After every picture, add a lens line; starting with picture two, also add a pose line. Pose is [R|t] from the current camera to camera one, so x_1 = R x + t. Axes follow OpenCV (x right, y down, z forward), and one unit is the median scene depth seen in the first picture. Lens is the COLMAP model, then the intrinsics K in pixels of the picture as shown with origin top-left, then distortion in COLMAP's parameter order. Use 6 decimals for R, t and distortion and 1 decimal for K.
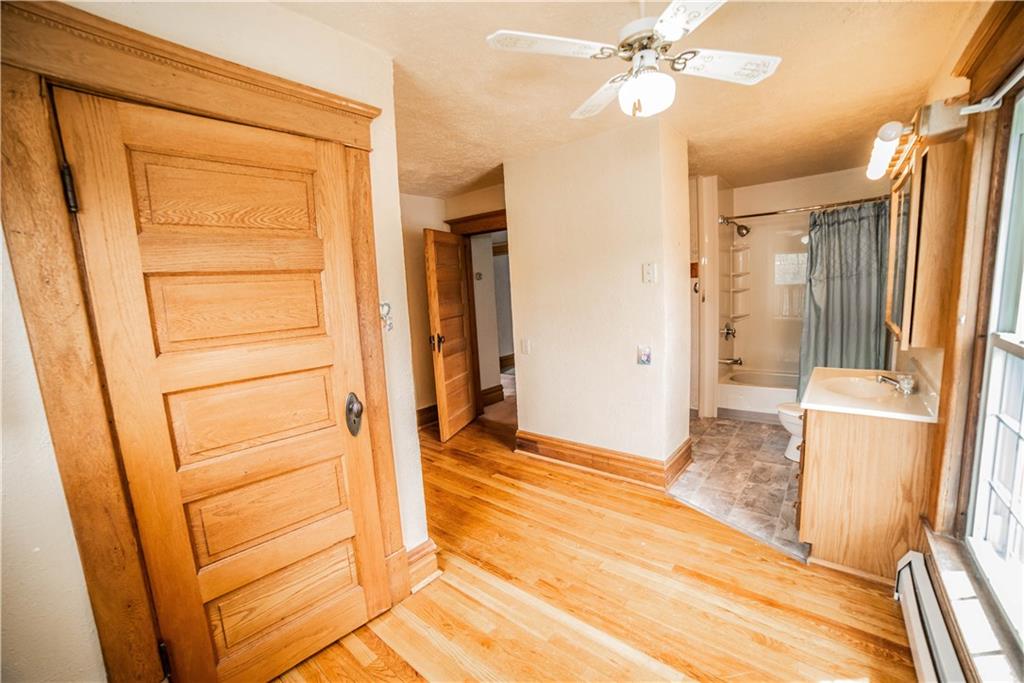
lens RADIAL K [[424.7, 0, 513.5], [0, 424.7, 341.3], [0, 0, 1]] dist [-0.102259, 0.036739]
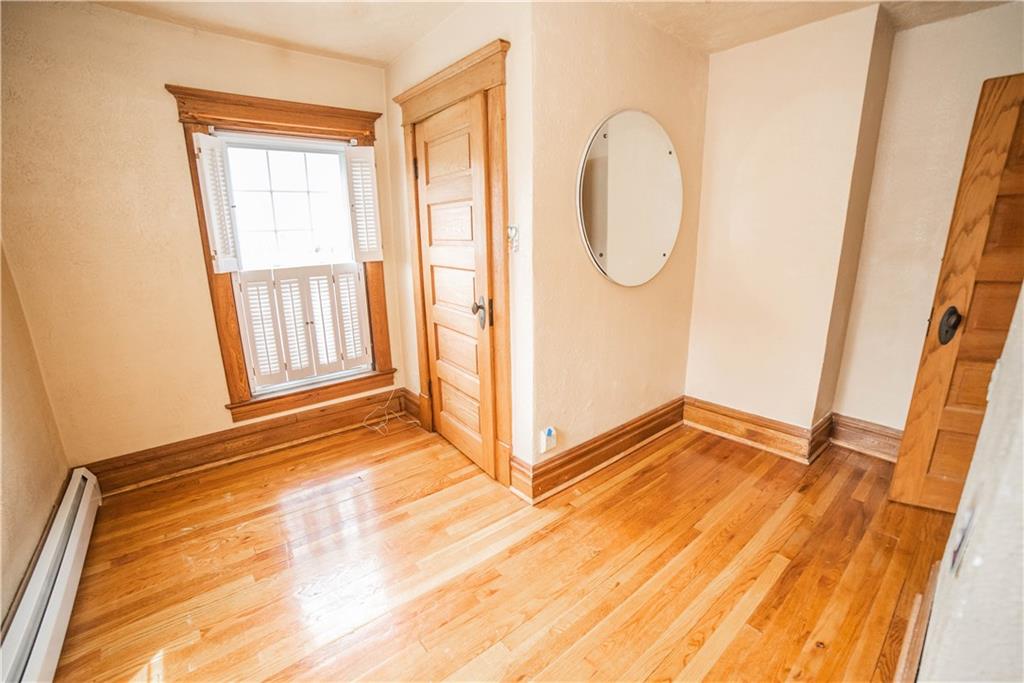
lens RADIAL K [[424.7, 0, 513.5], [0, 424.7, 341.3], [0, 0, 1]] dist [-0.102259, 0.036739]
pose [[-0.177221, 0.285974, -0.941707, 0.697708], [-0.118749, 0.943648, 0.308911, -0.127447], [0.976981, 0.166572, -0.133275, 1.044480]]
